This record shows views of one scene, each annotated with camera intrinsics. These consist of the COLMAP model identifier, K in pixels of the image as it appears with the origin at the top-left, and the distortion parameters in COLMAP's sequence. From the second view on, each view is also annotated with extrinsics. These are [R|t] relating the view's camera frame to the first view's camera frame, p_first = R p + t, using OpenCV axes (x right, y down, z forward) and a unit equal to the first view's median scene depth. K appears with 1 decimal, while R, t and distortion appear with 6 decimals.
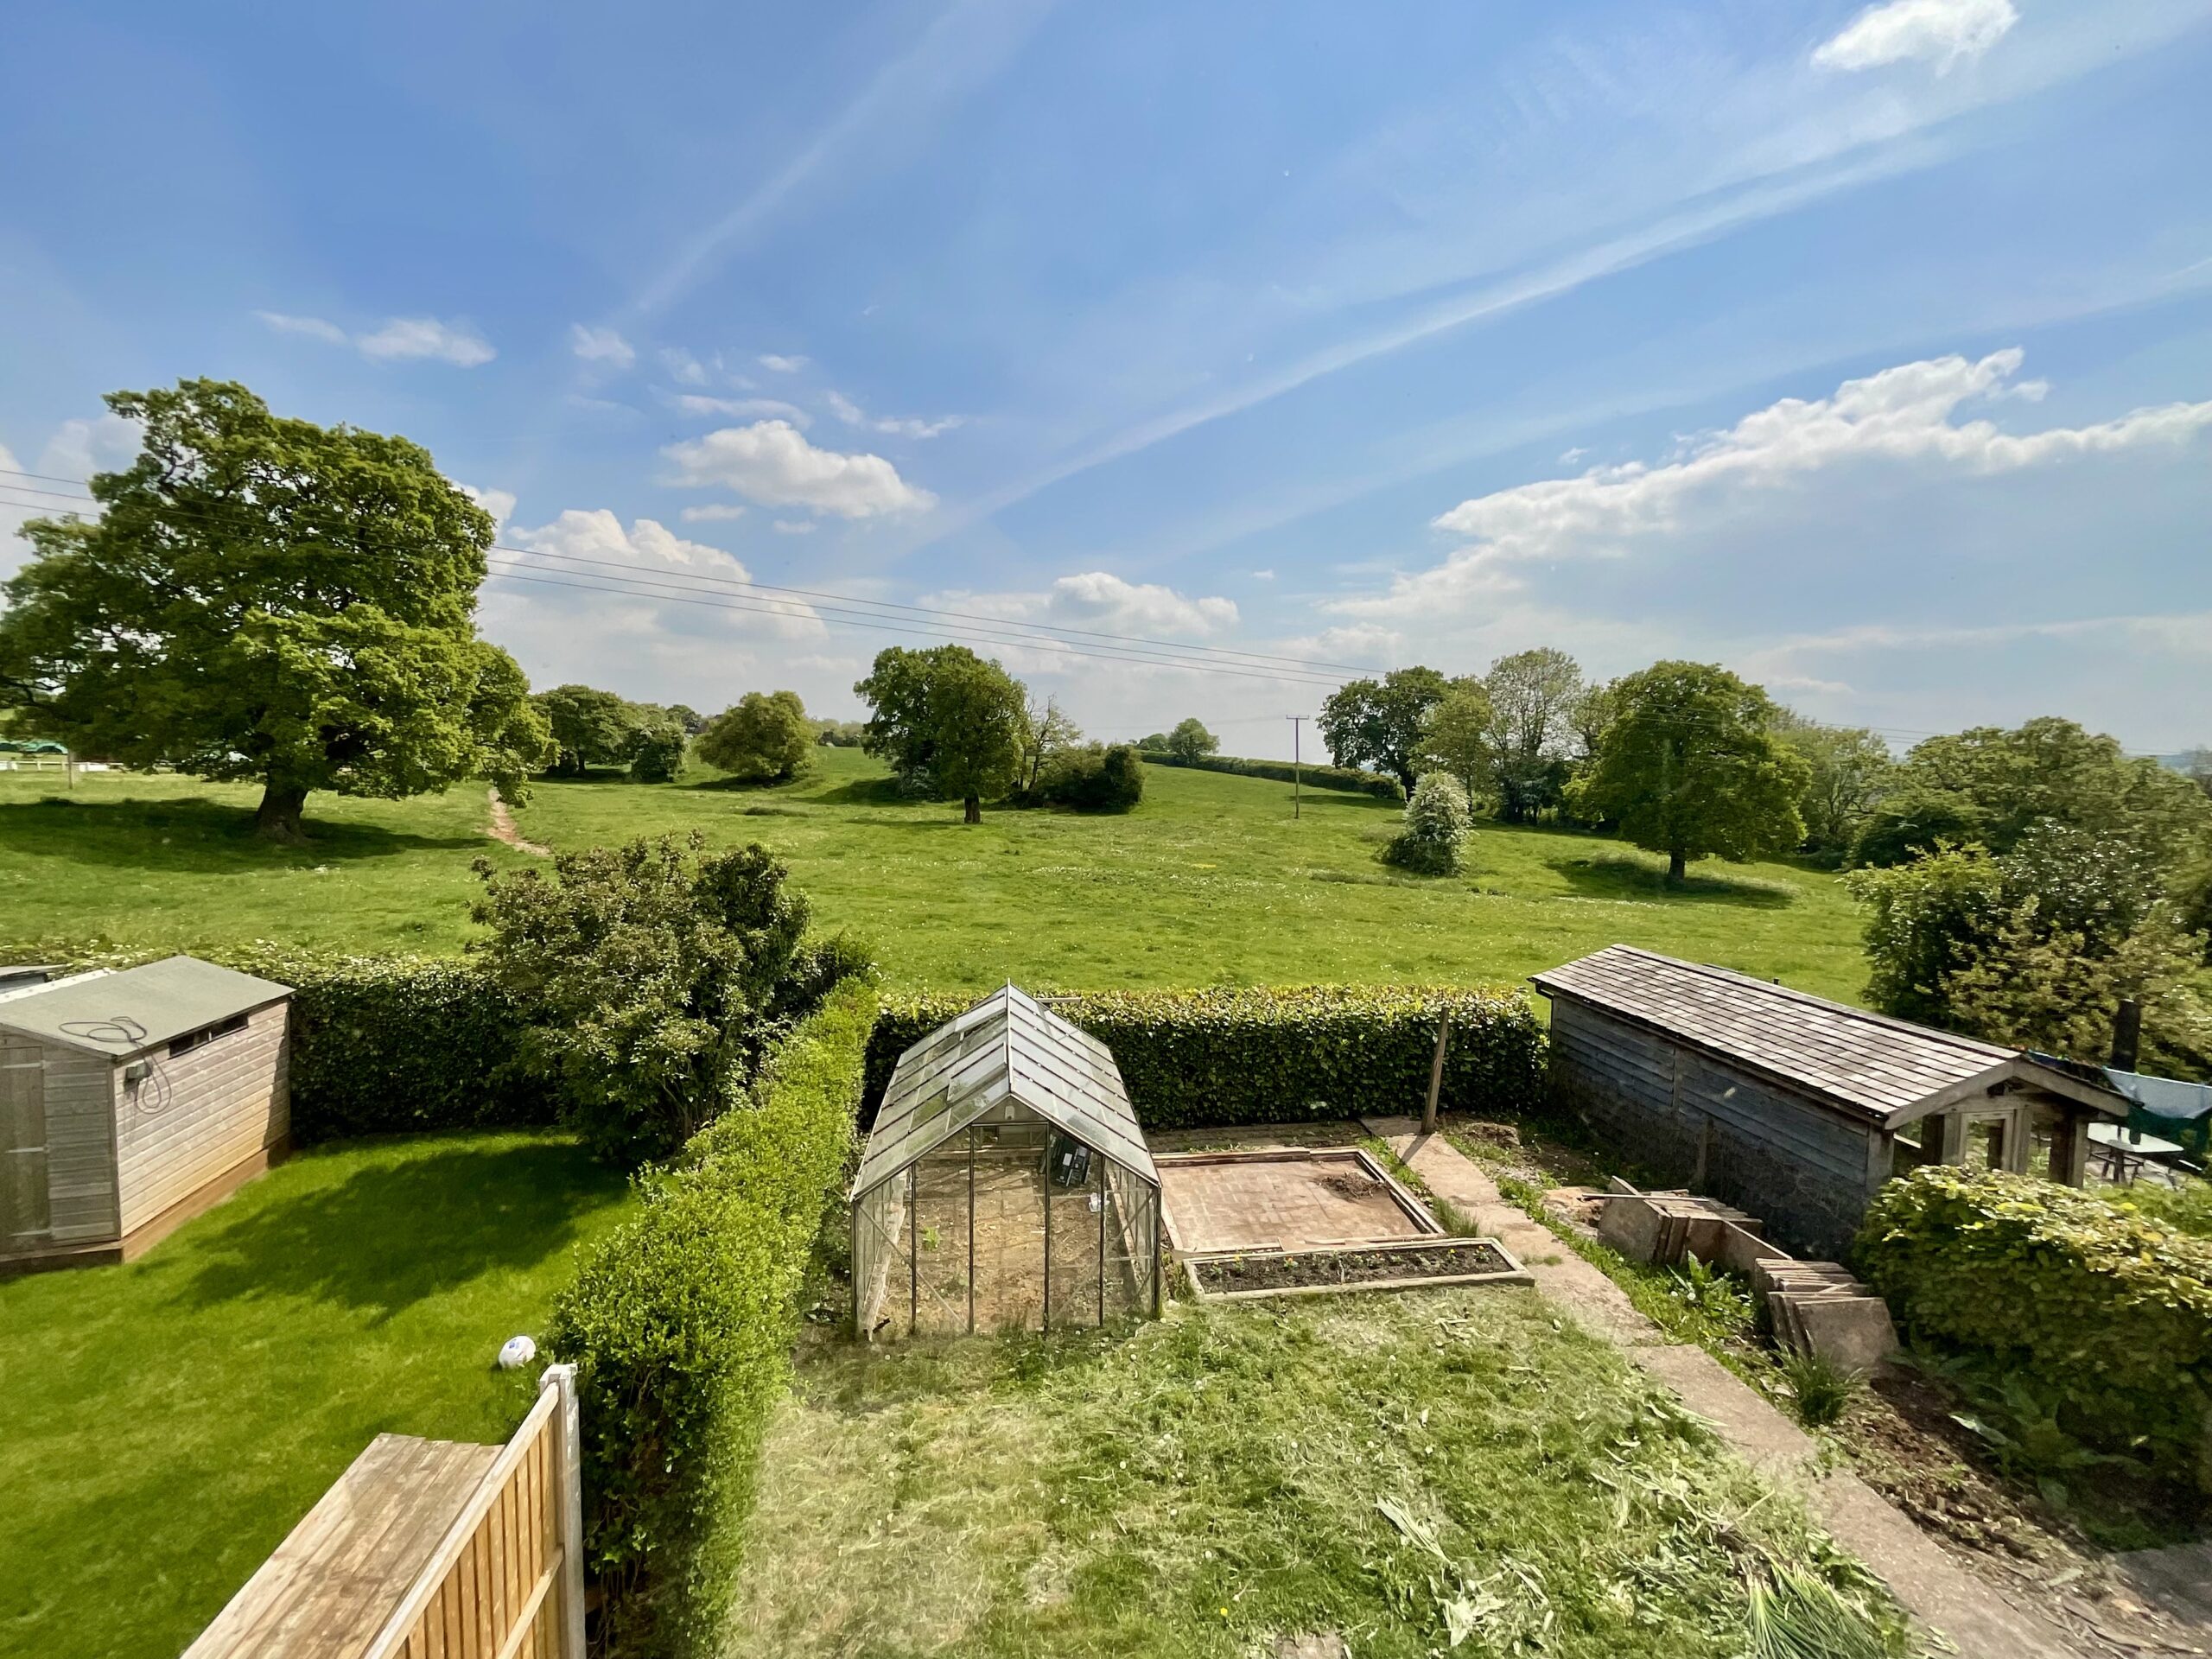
lens RADIAL K [[893.0, 0, 1103.0], [0, 893.0, 832.7], [0, 0, 1]] dist [-0.003536, 0.001878]
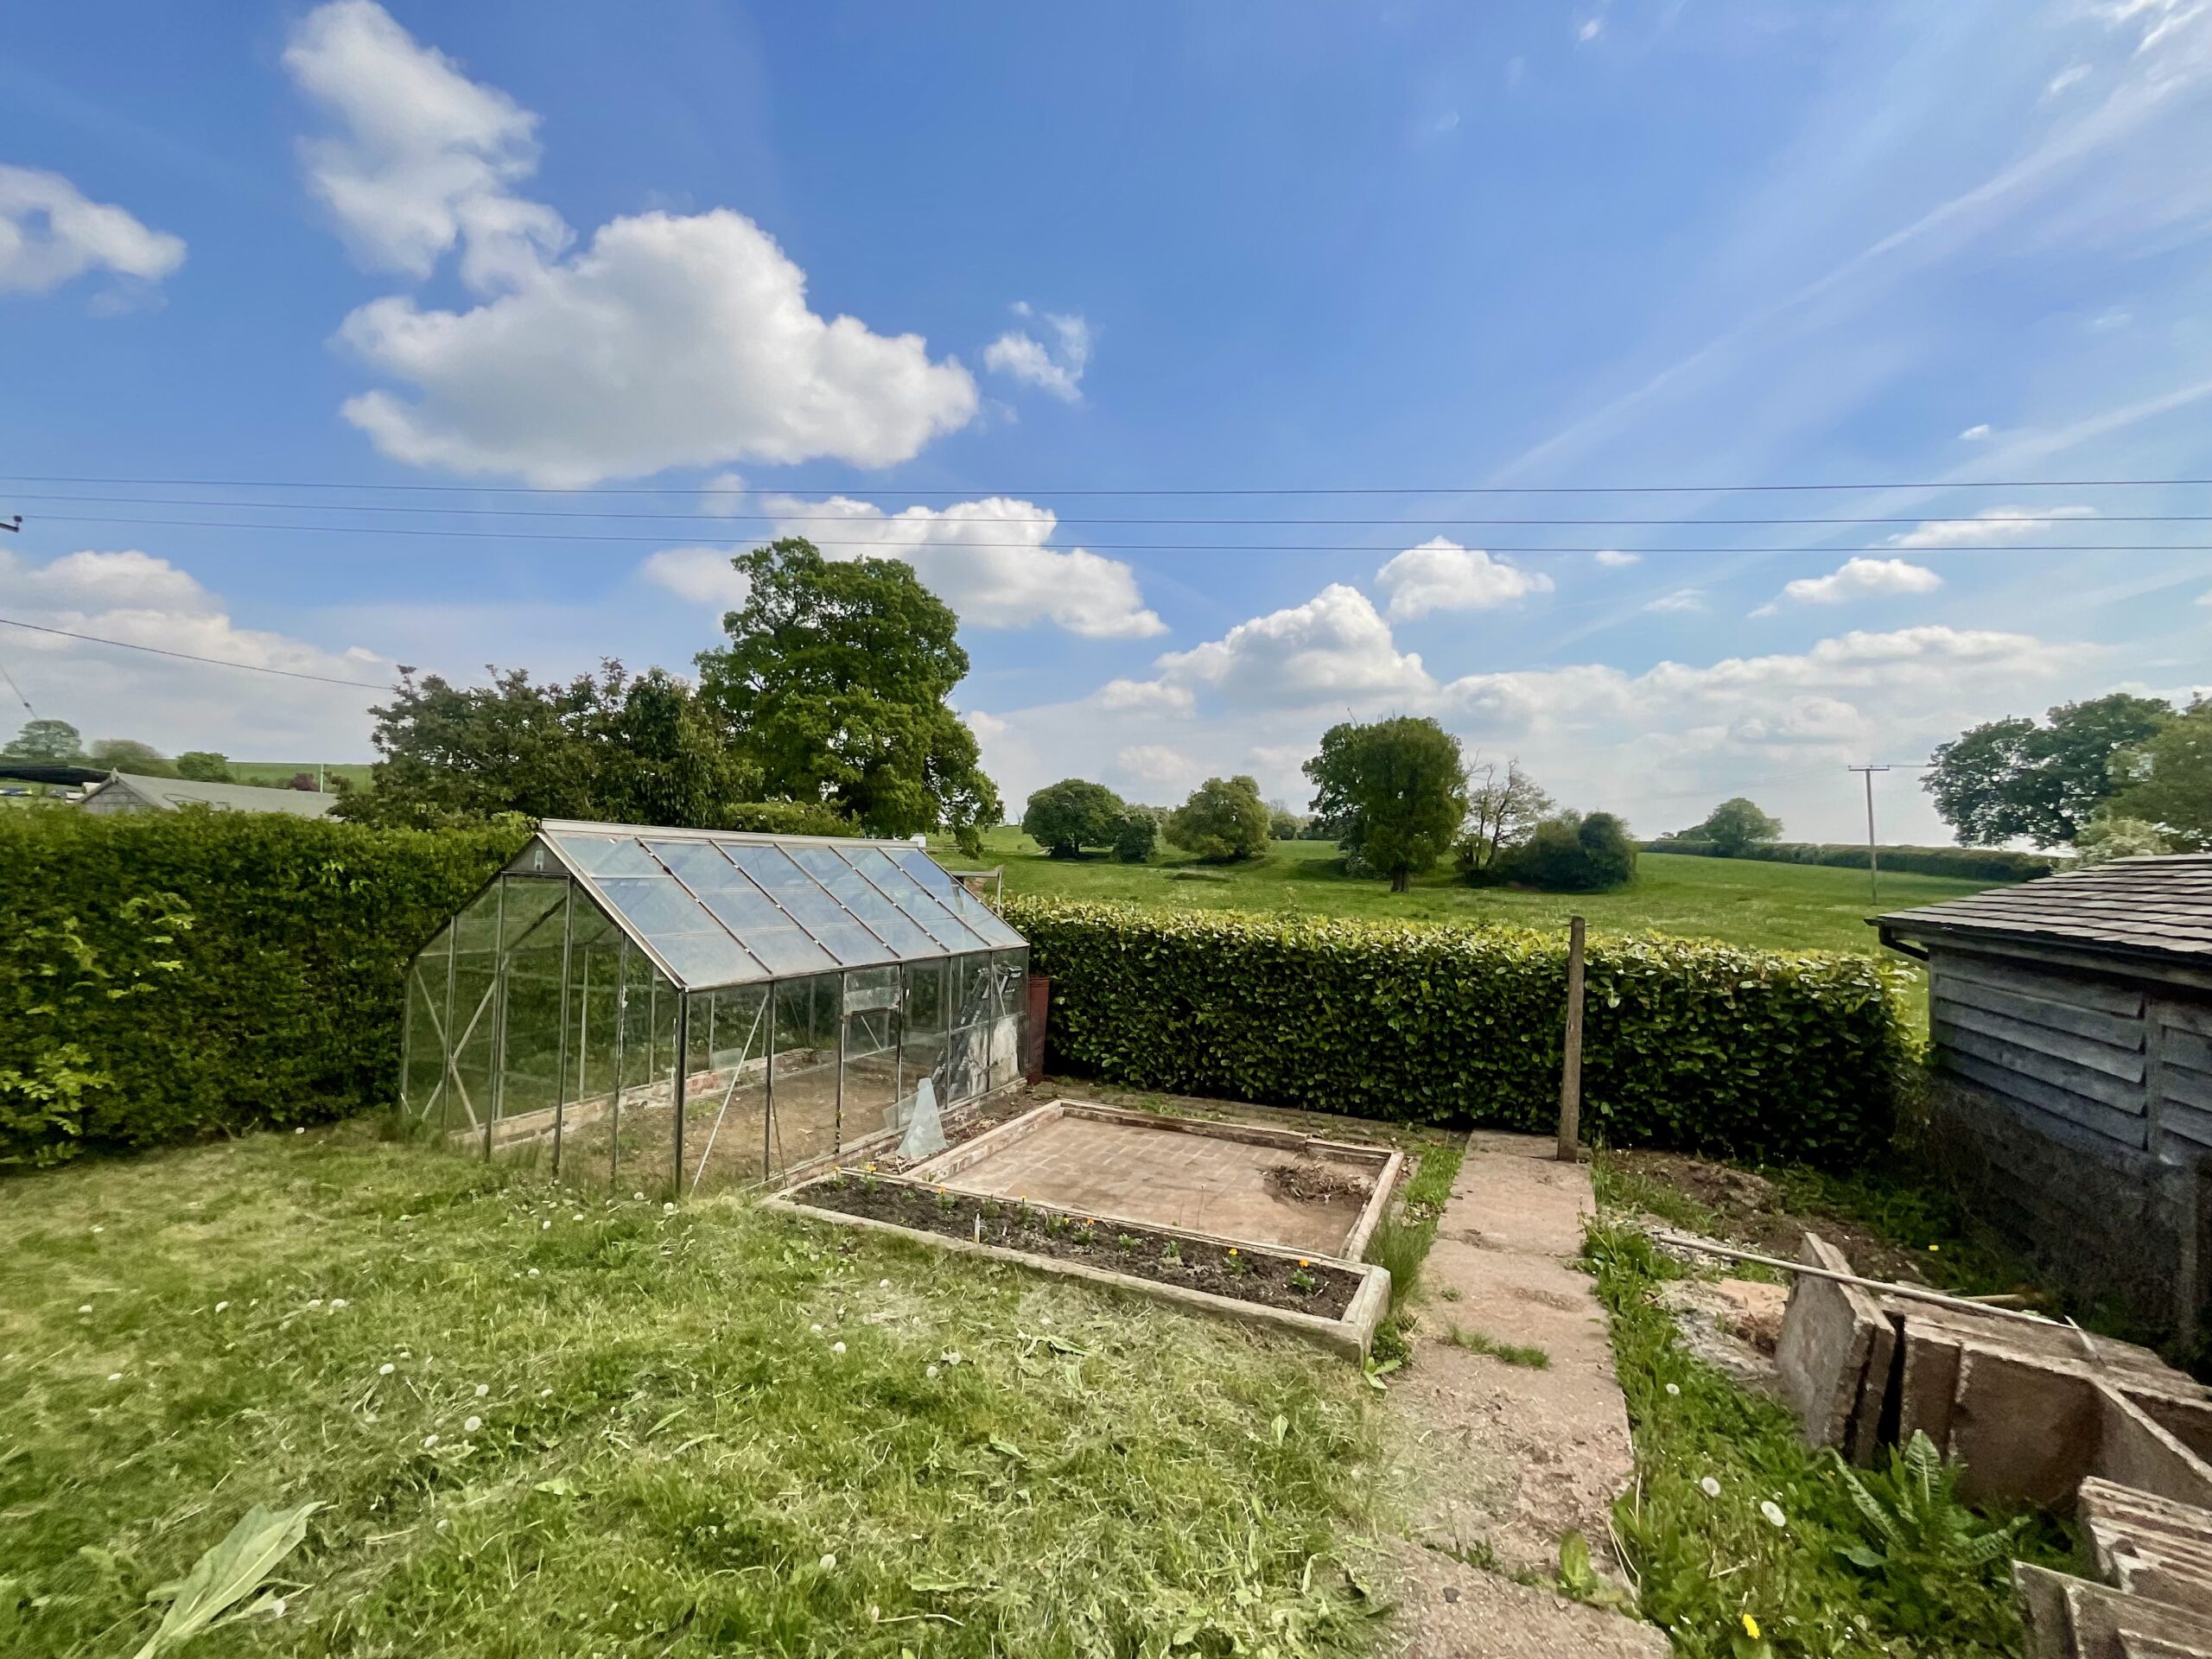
lens RADIAL K [[893.0, 0, 1103.0], [0, 893.0, 832.7], [0, 0, 1]] dist [-0.003536, 0.001878]
pose [[0.854044, -0.013741, -0.520019, 0.132911], [-0.047239, 0.993472, -0.103833, 0.067802], [0.518051, 0.113244, 0.847820, 0.120674]]
